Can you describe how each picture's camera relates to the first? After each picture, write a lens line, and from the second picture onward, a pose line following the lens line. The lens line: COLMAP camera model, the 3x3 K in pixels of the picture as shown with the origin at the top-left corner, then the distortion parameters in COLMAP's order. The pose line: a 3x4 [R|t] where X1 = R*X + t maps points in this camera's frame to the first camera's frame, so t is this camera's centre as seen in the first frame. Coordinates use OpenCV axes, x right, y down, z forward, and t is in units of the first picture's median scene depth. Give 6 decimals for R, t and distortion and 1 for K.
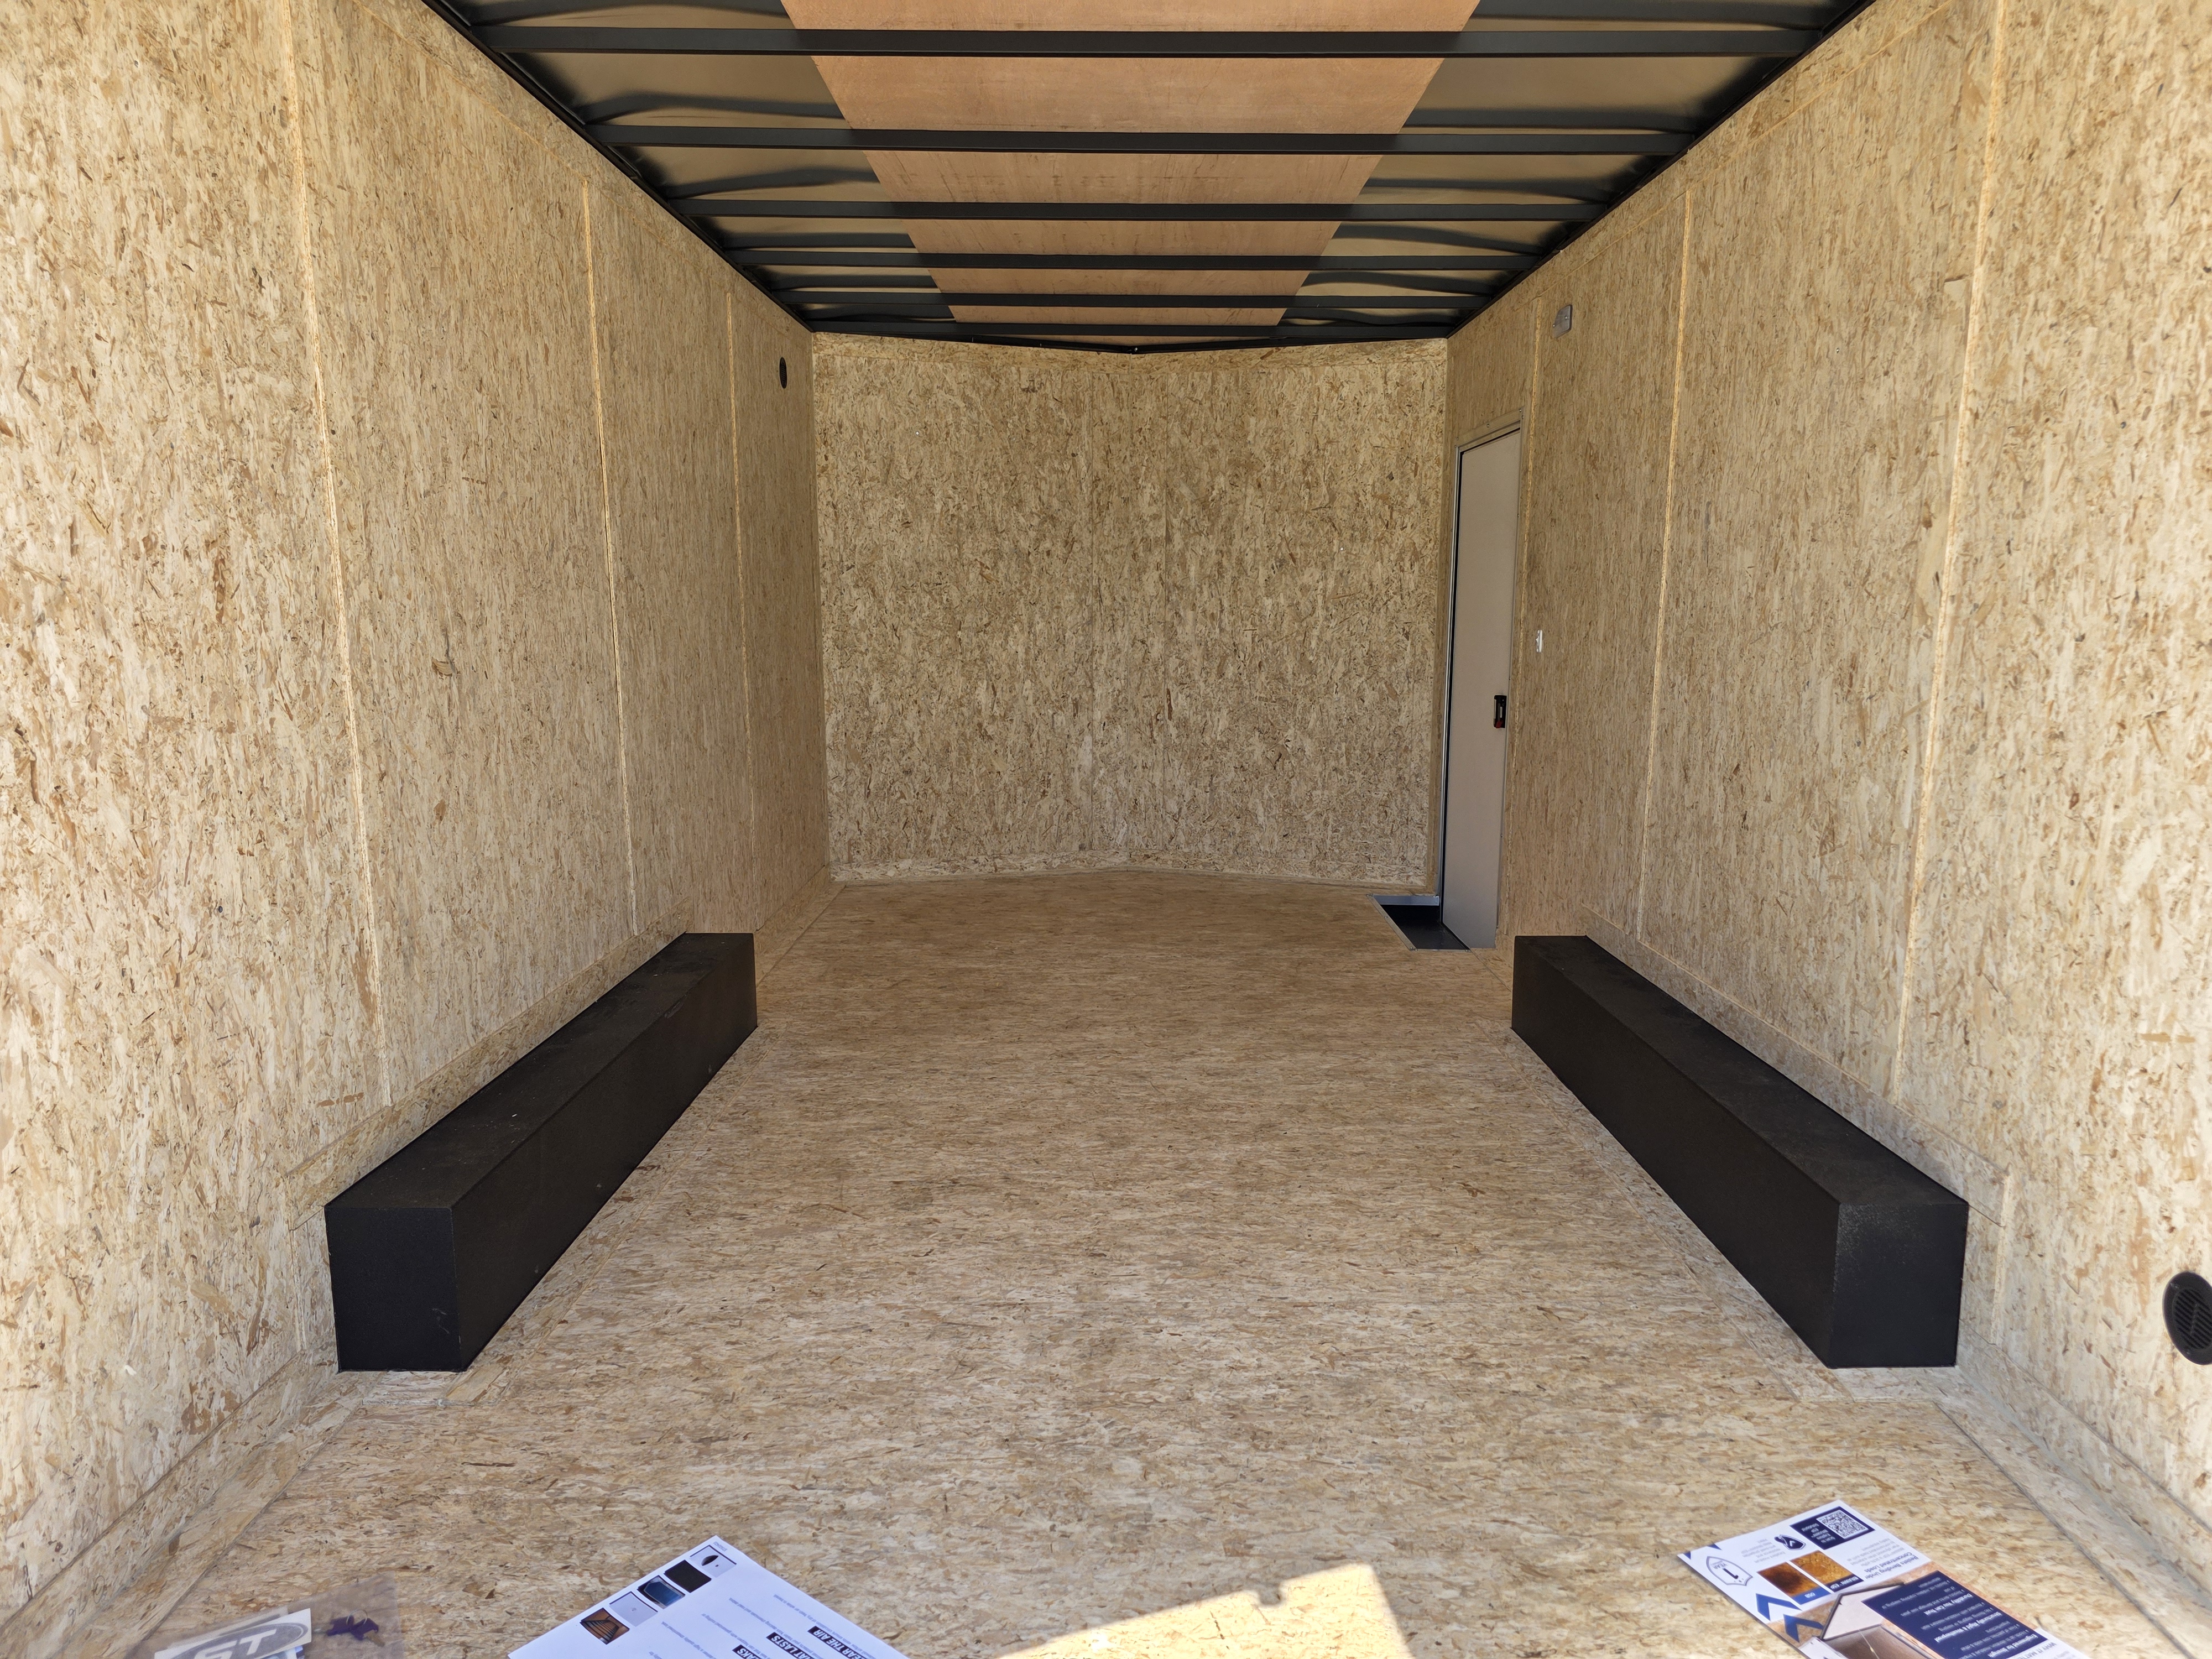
lens RADIAL K [[1500.2, 0, 1123.1], [0, 1500.2, 846.3], [0, 0, 1]] dist [0.048362, -0.043648]
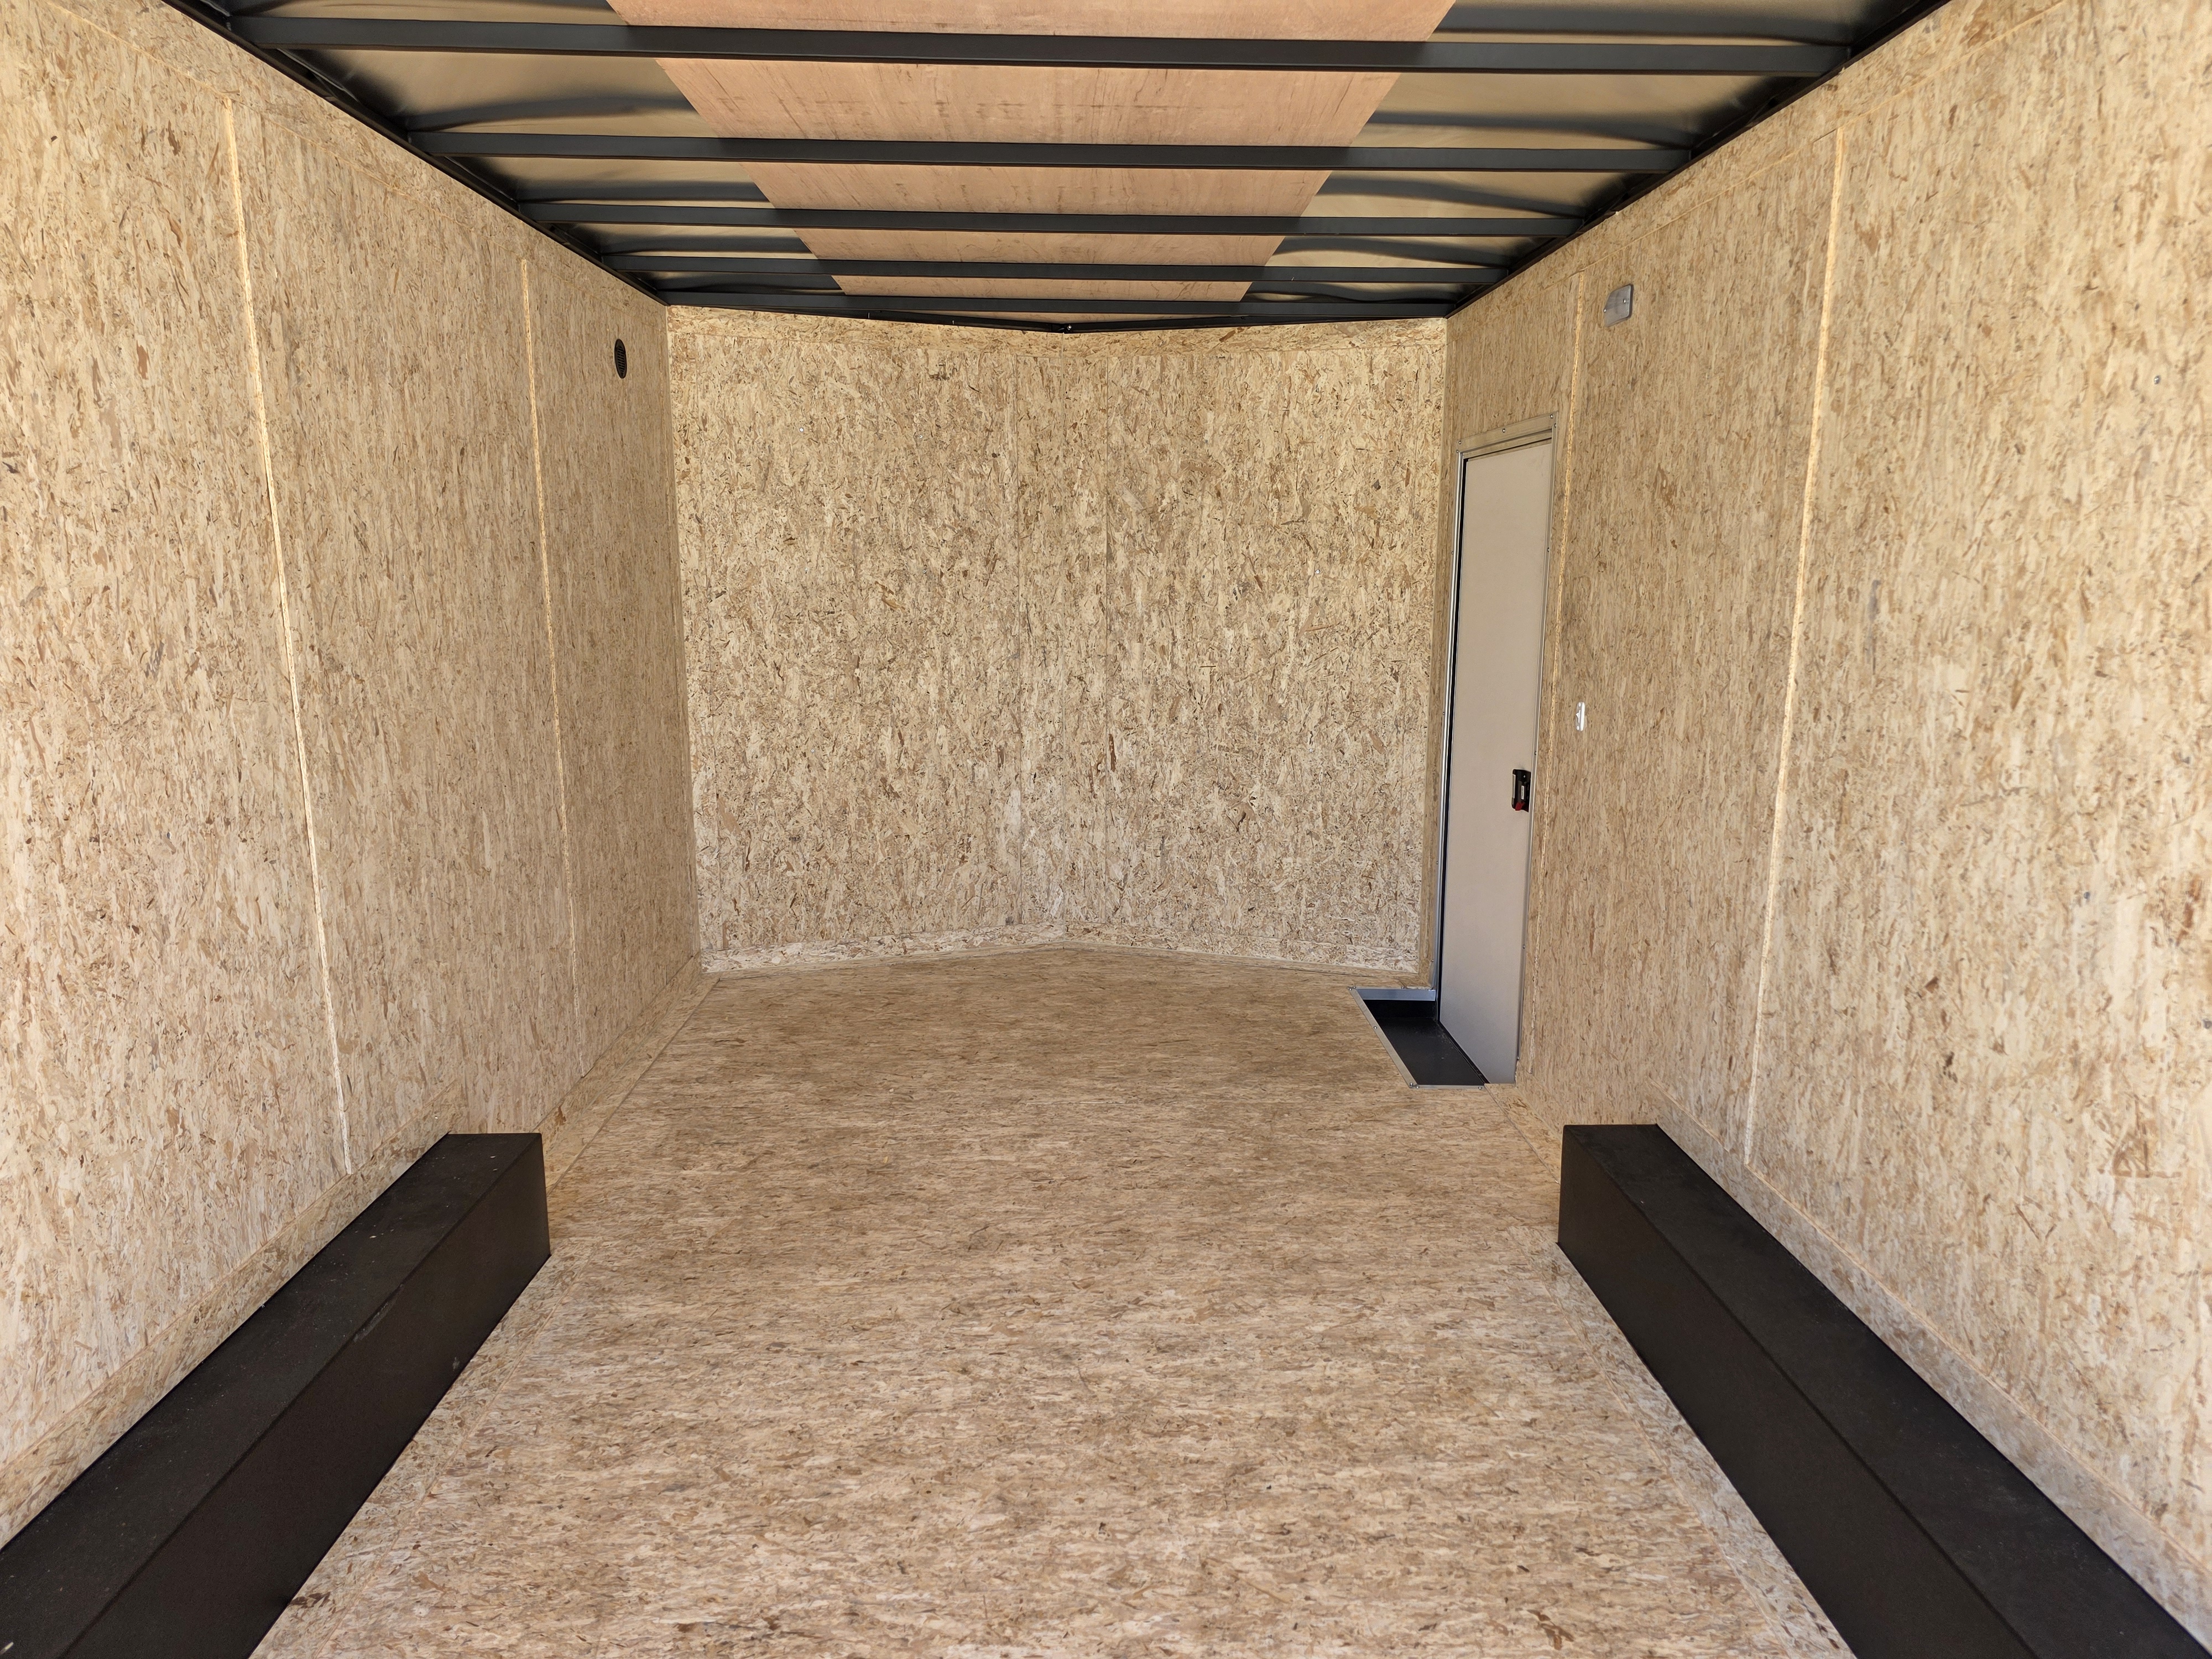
lens RADIAL K [[1500.2, 0, 1118.6], [0, 1500.2, 834.8], [0, 0, 1]] dist [0.048362, -0.043648]
pose [[0.999586, -0.004633, 0.028402, 0.017760], [0.004099, 0.999814, 0.018828, -0.108832], [-0.028484, -0.018703, 0.999419, 0.272163]]
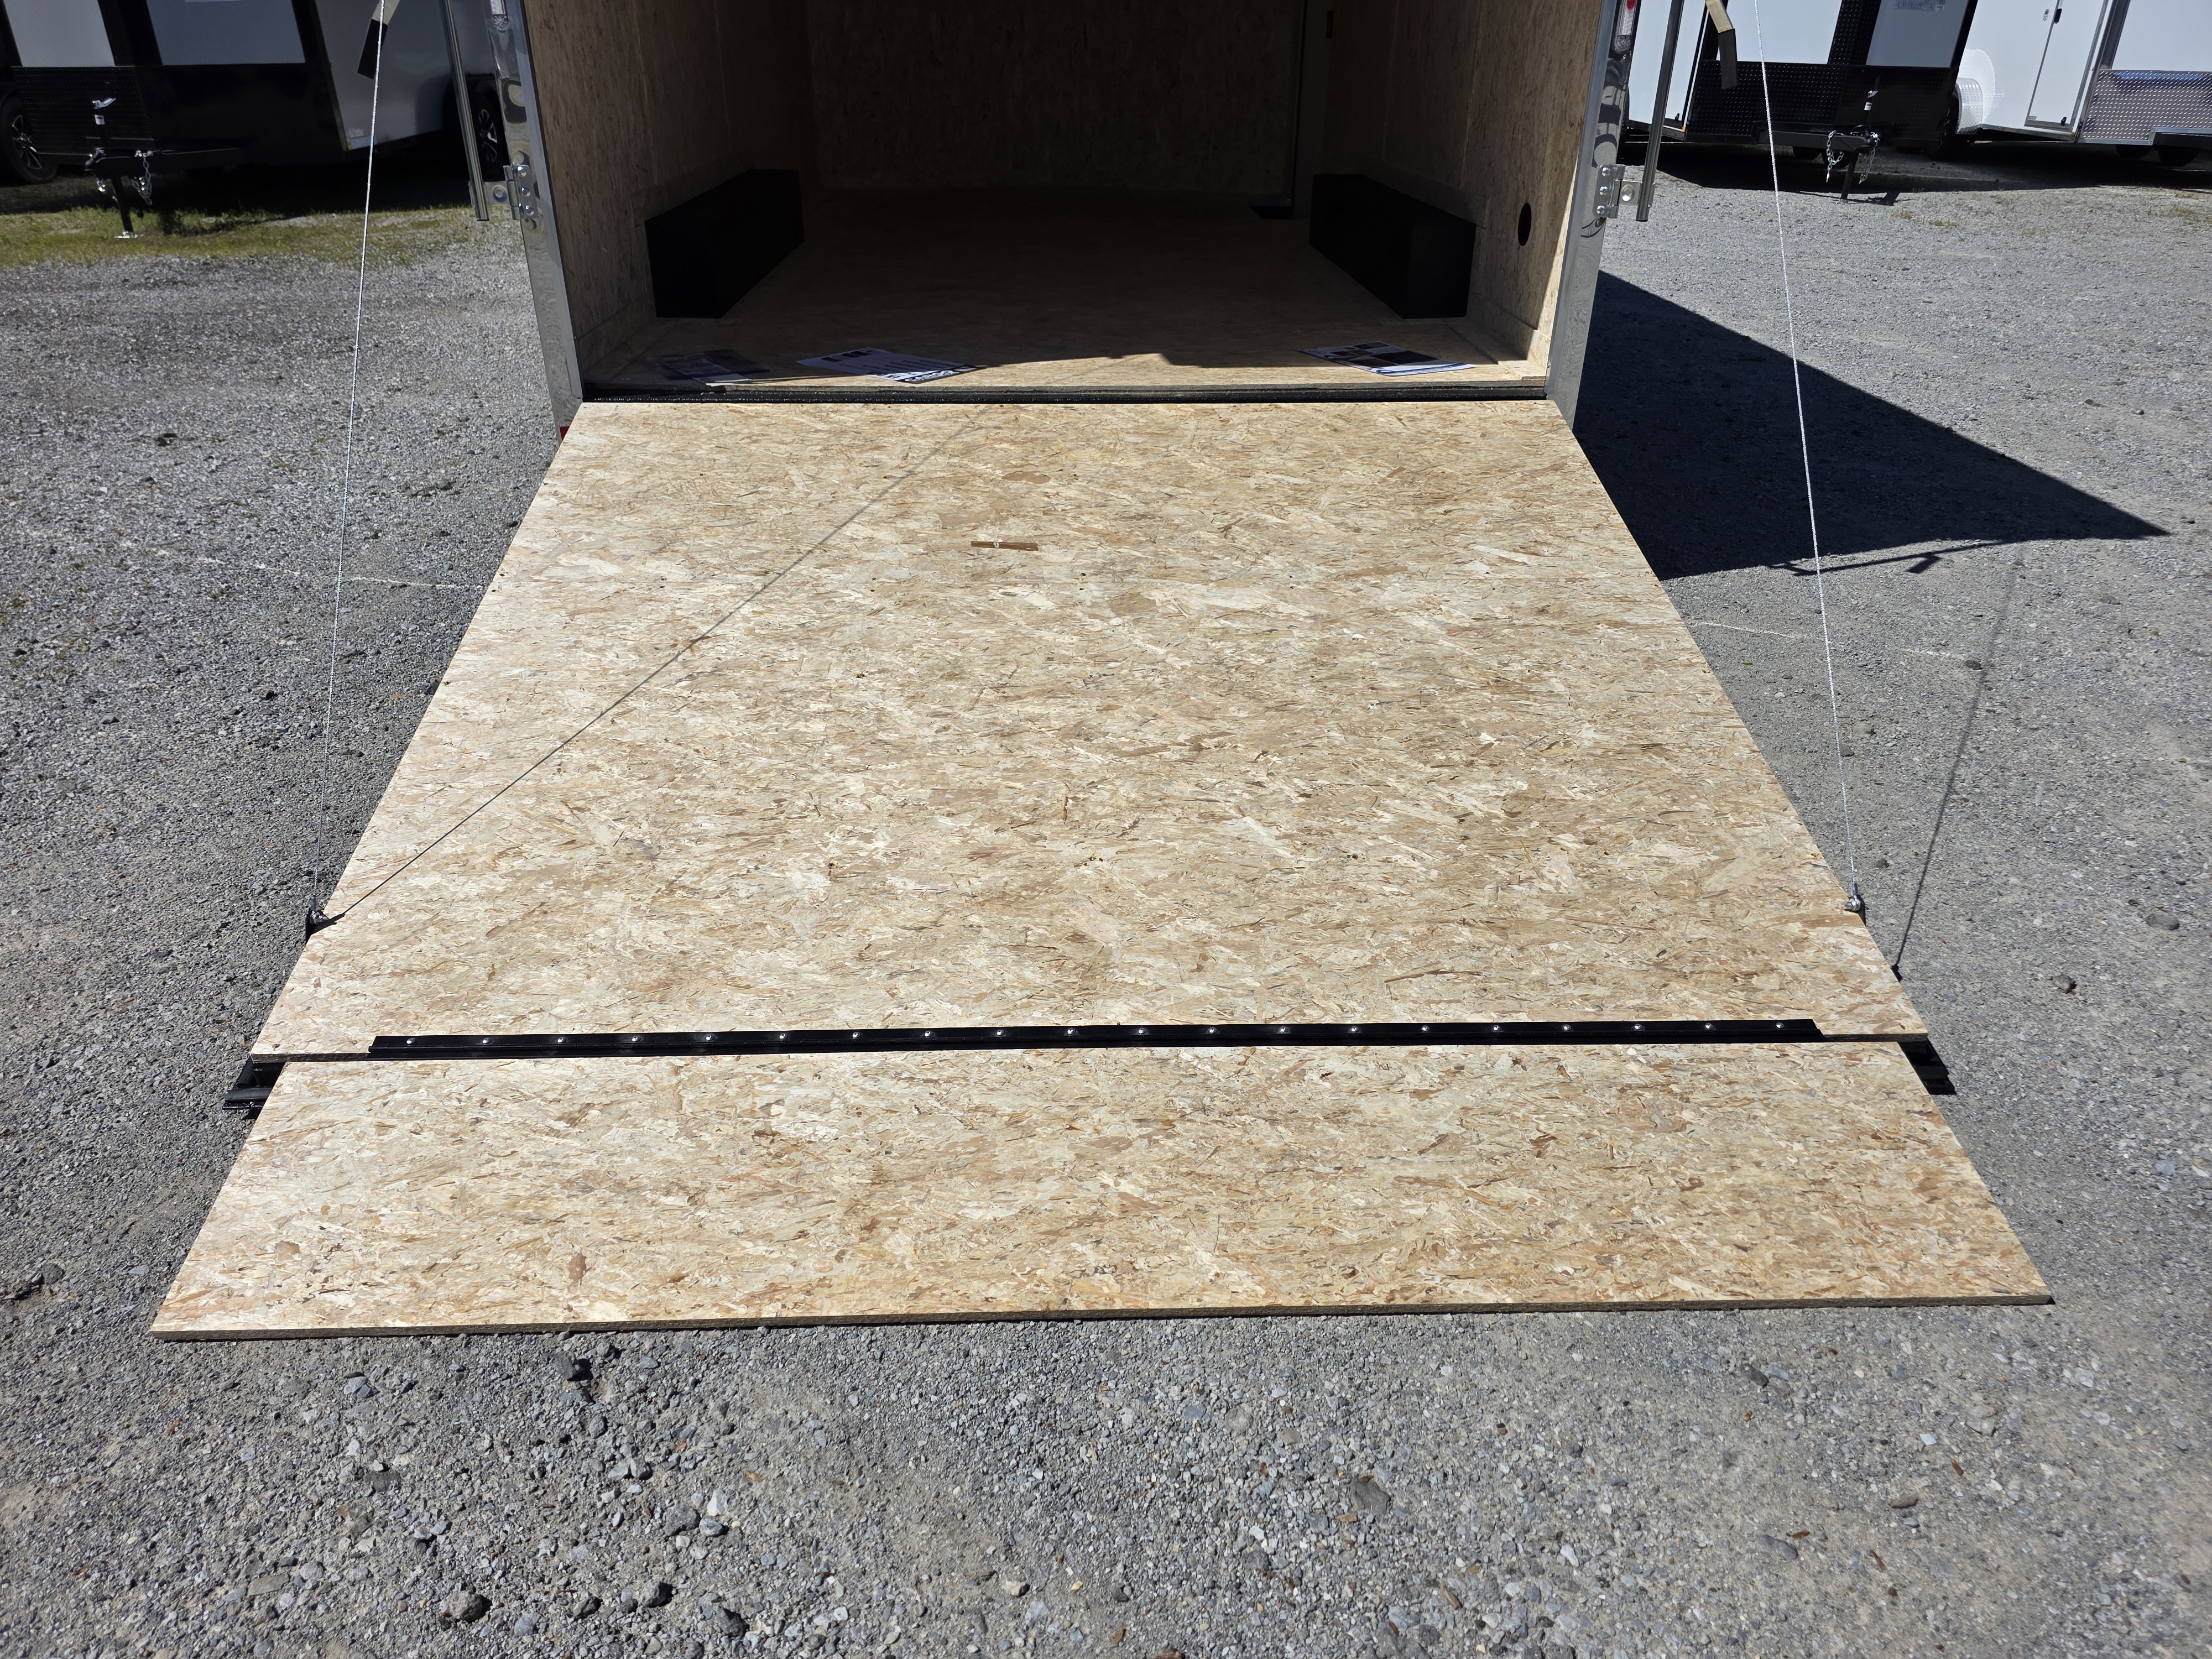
lens RADIAL K [[1500.2, 0, 1115.0], [0, 1500.2, 819.7], [0, 0, 1]] dist [0.048362, -0.043648]
pose [[0.999123, -0.014918, 0.039114, -0.004331], [0.001735, 0.948303, 0.317363, 0.203035], [-0.041827, -0.317017, 0.947497, -0.652381]]
